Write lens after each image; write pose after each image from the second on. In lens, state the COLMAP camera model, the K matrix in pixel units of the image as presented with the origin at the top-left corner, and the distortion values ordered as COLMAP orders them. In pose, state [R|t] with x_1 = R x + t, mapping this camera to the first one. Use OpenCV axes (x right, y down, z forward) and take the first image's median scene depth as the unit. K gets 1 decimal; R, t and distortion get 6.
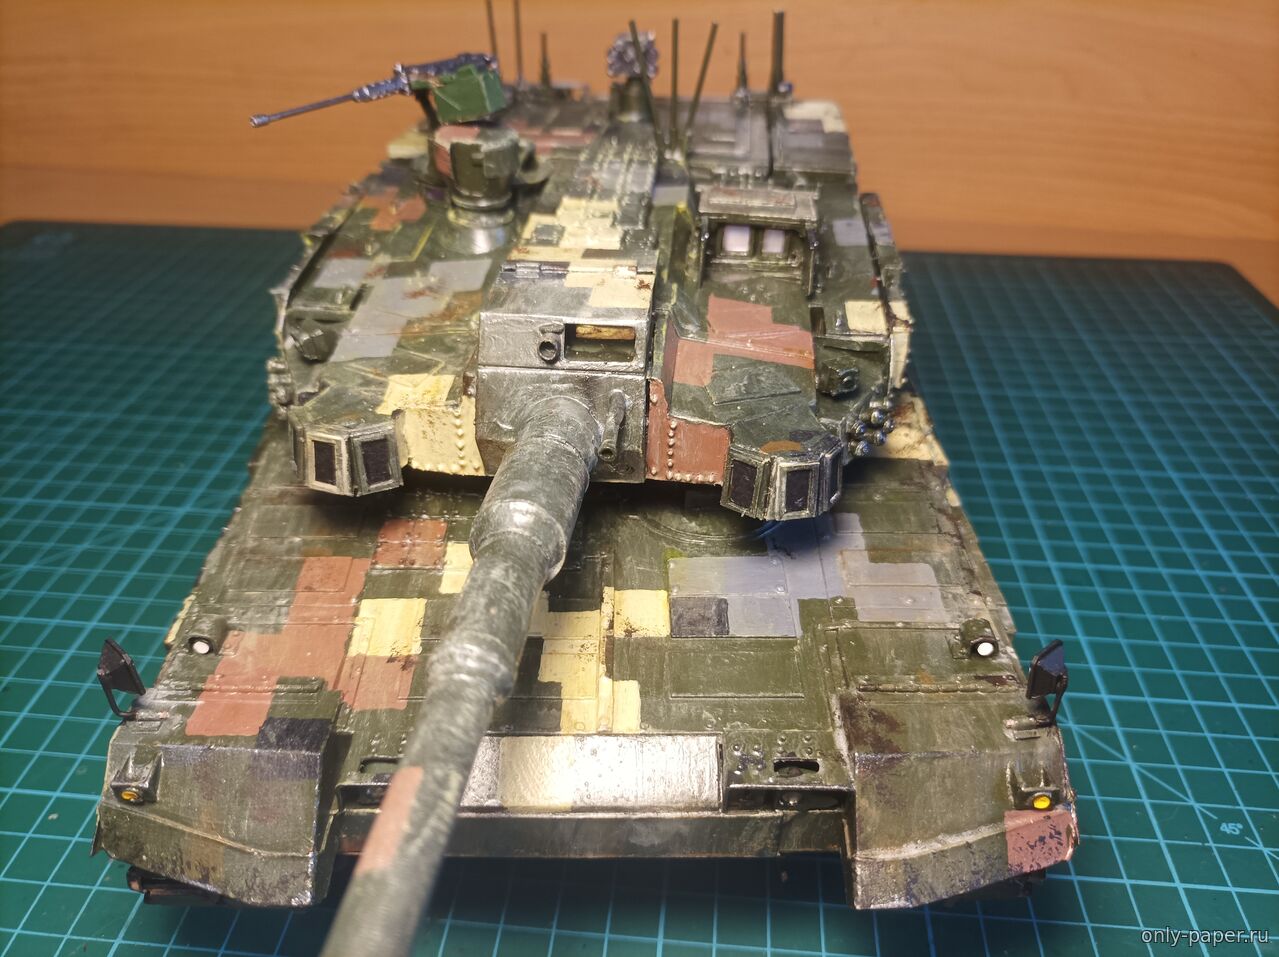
lens RADIAL K [[1006.8, 0, 661.0], [0, 1006.8, 444.2], [0, 0, 1]] dist [-0.039697, 0.003148]
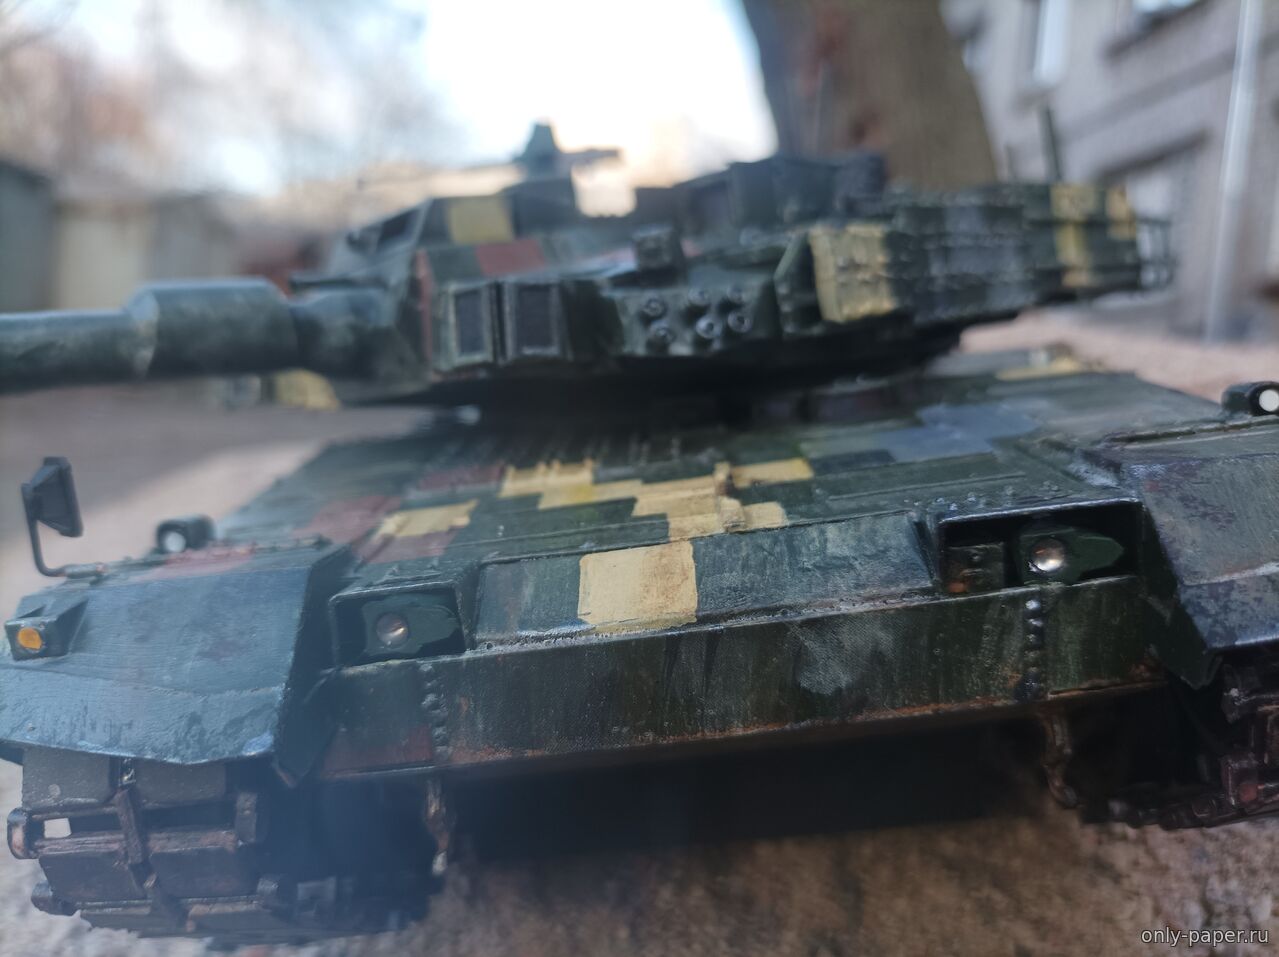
lens RADIAL K [[1047.6, 0, 646.8], [0, 1047.6, 429.4], [0, 0, 1]] dist [-0.053464, -0.008144]
pose [[0.988228, -0.137133, -0.067819, -0.057928], [0.087371, 0.869791, -0.485623, 0.554940], [0.125583, 0.473981, 0.871533, 0.360204]]
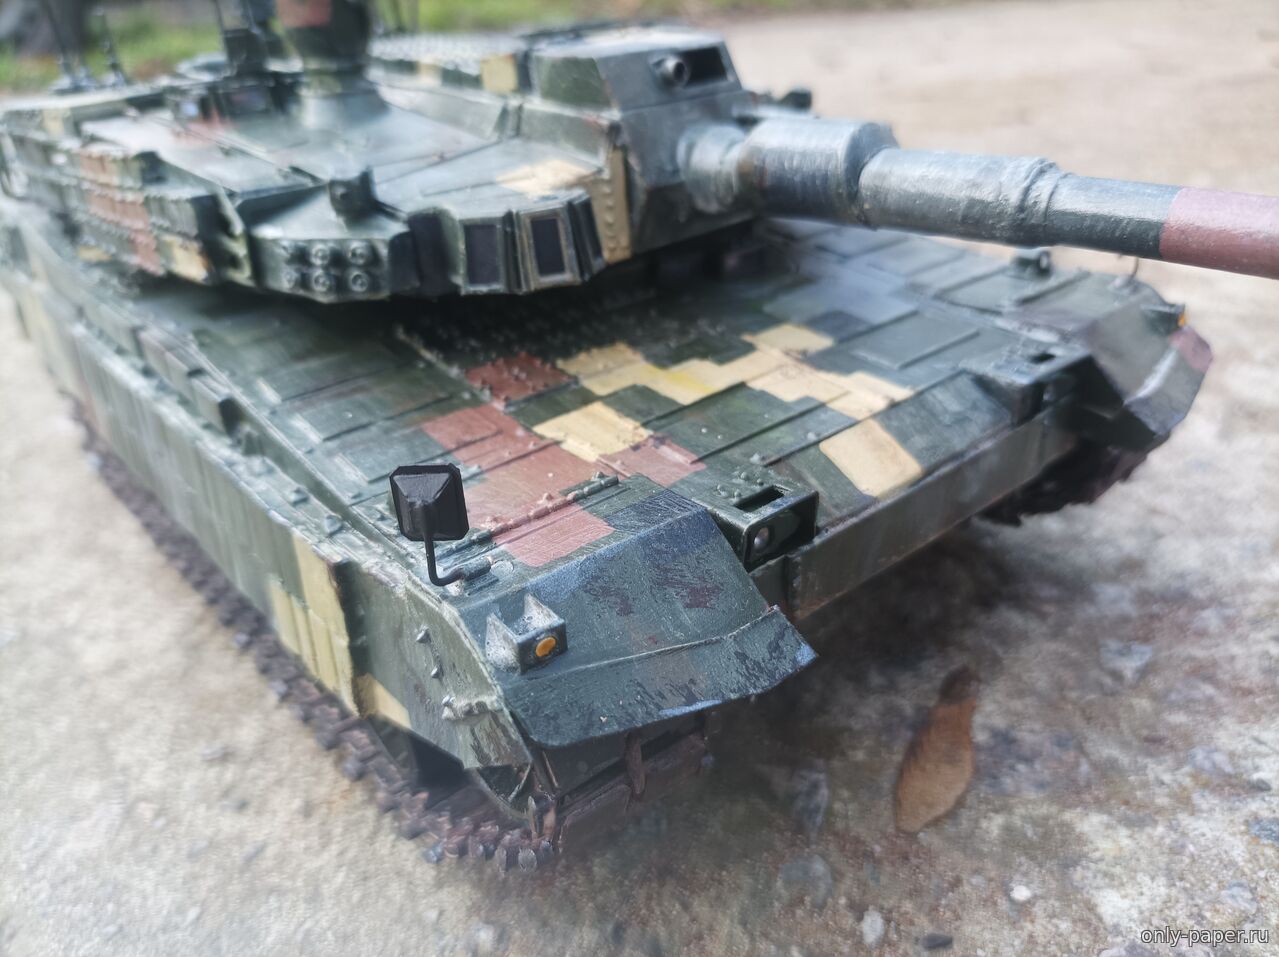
lens RADIAL K [[1006.8, 0, 636.0], [0, 1006.8, 454.1], [0, 0, 1]] dist [-0.039697, 0.003148]
pose [[0.780309, -0.333413, 0.529107, -0.742723], [0.407533, 0.912826, -0.025804, 0.255428], [-0.474379, 0.235764, 0.848163, 0.331168]]
